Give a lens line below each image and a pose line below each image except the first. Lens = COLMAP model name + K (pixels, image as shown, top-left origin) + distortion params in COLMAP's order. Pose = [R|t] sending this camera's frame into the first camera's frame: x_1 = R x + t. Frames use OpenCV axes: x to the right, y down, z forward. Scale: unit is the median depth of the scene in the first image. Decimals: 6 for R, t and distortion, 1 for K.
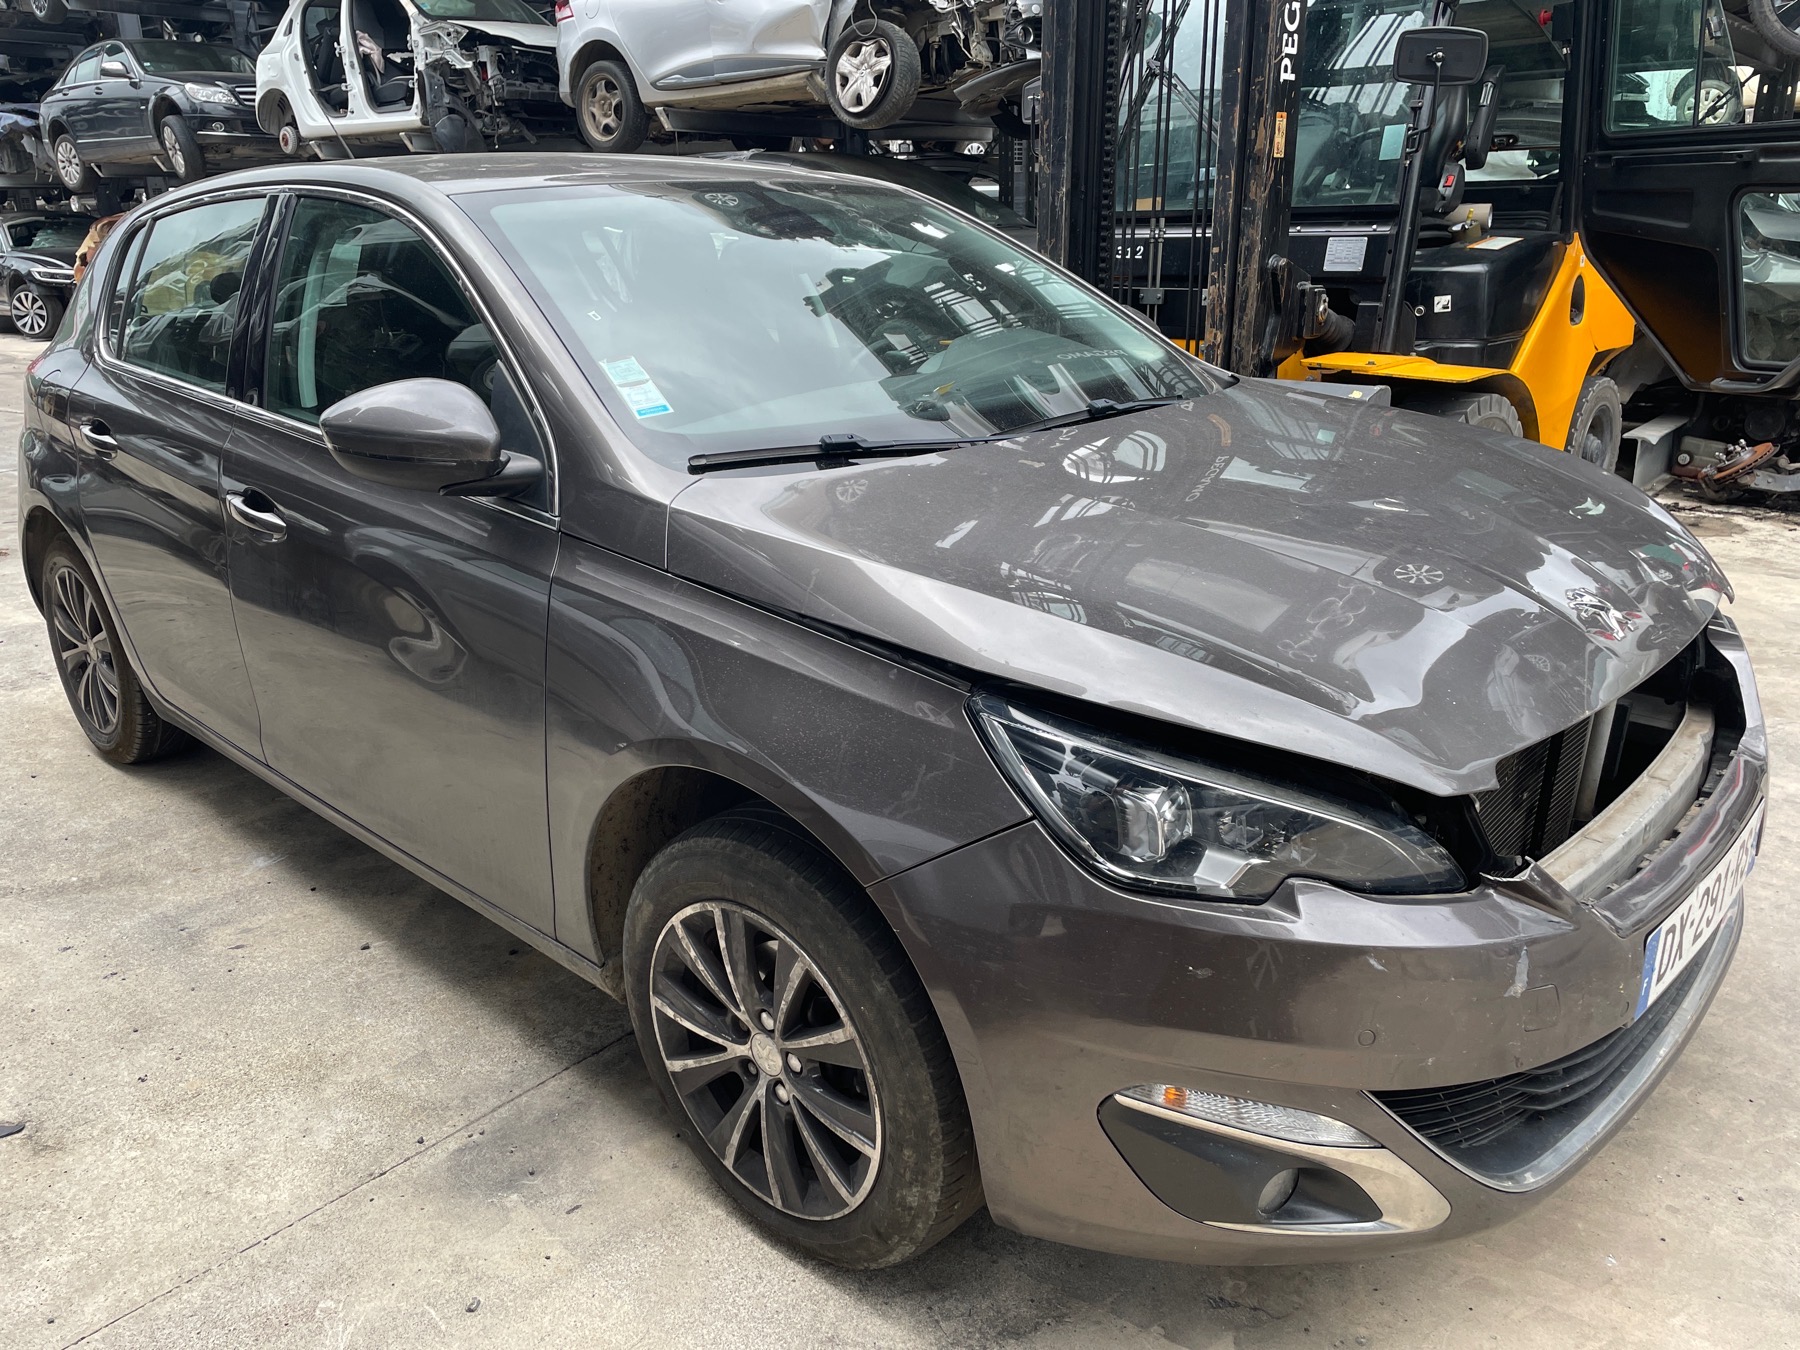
lens RADIAL K [[1372.1, 0, 900.0], [0, 1372.1, 675.0], [0, 0, 1]] dist [0.037011, -0.062994]
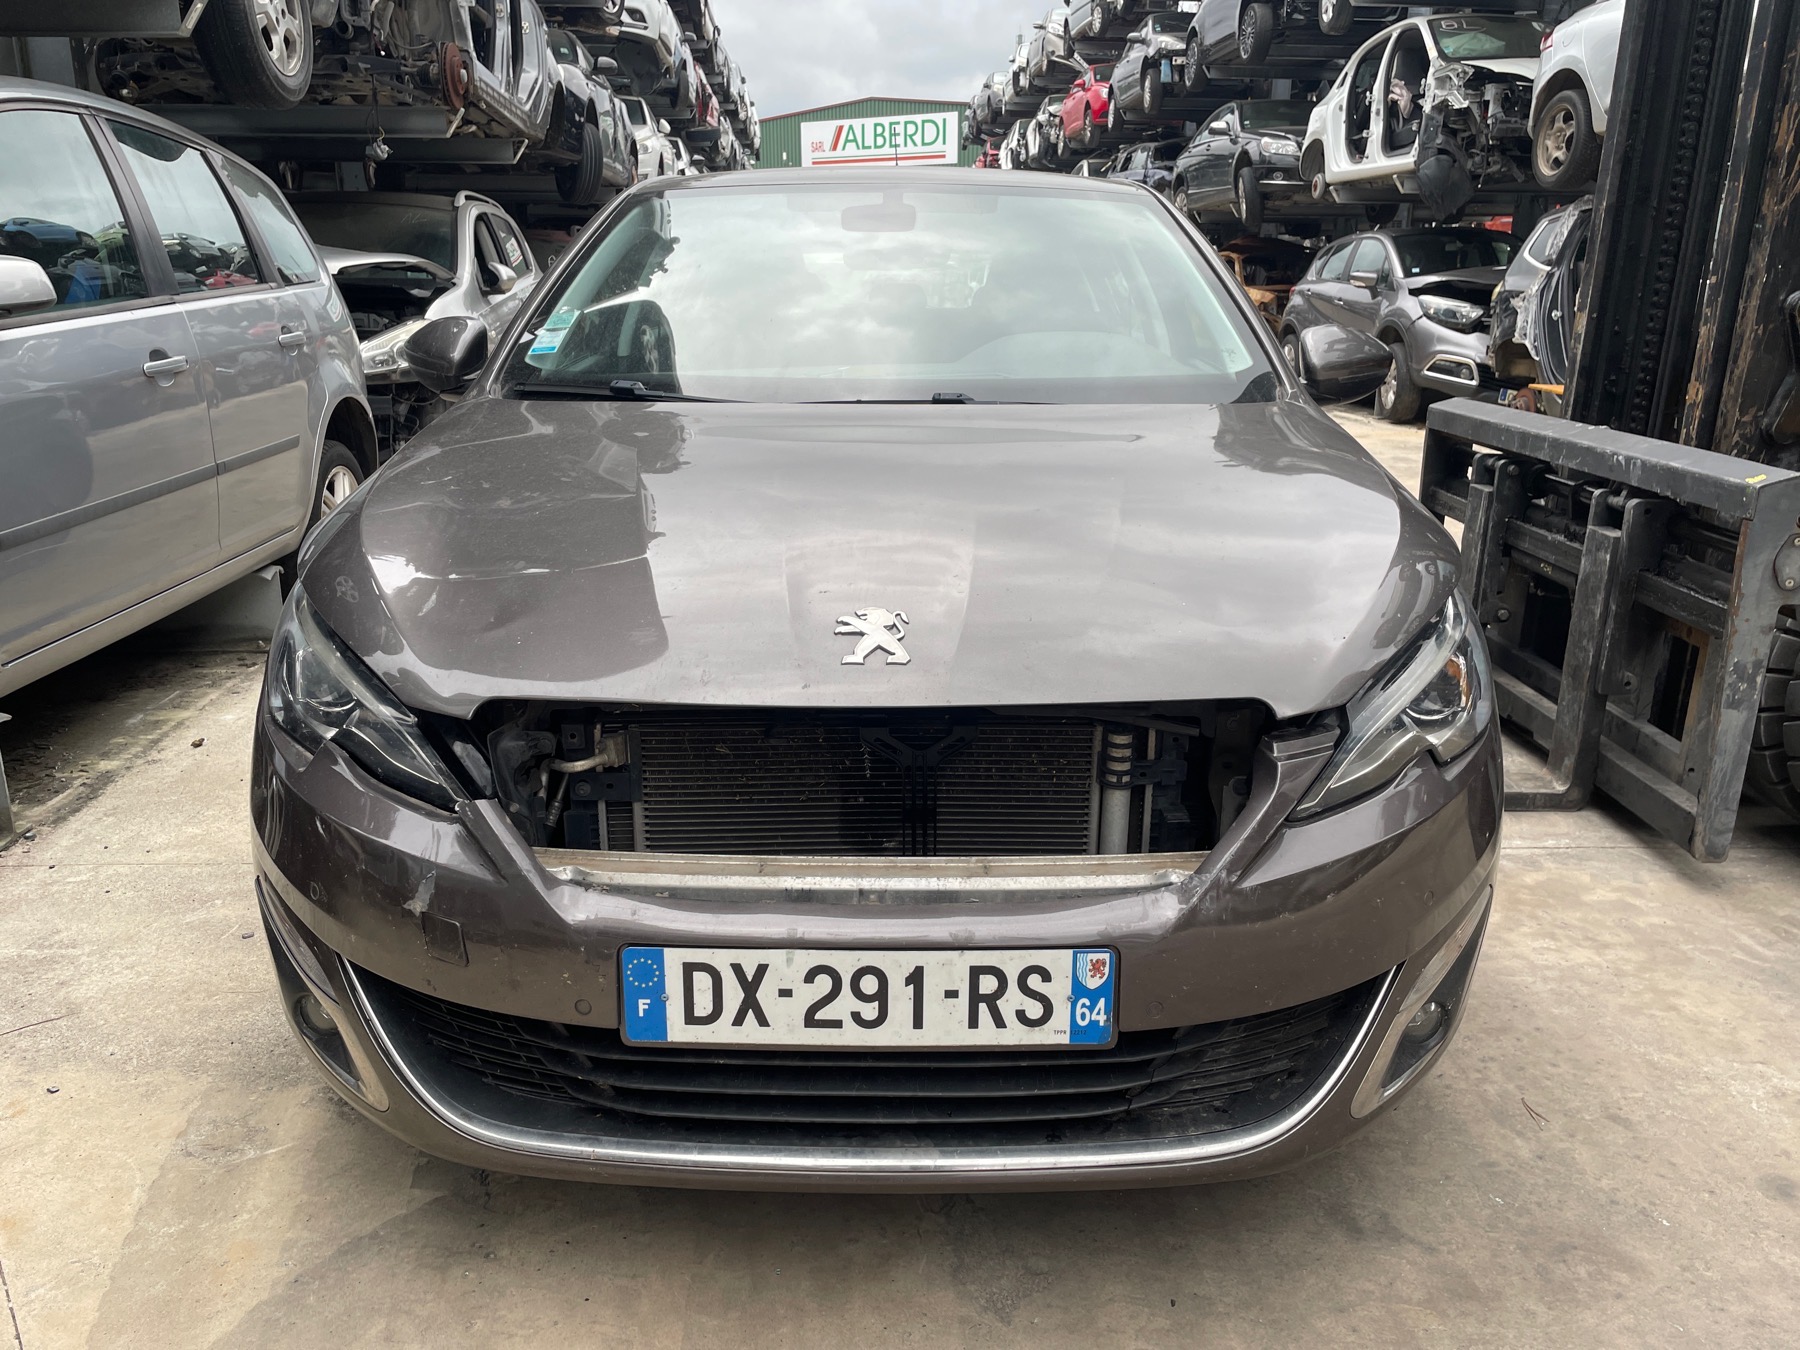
lens RADIAL K [[1372.1, 0, 900.0], [0, 1372.1, 675.0], [0, 0, 1]] dist [0.037011, -0.062994]
pose [[0.681145, 0.219729, -0.698399, 0.185306], [-0.242954, 0.967686, 0.067500, -0.015221], [0.690663, 0.123702, 0.712518, 0.066193]]
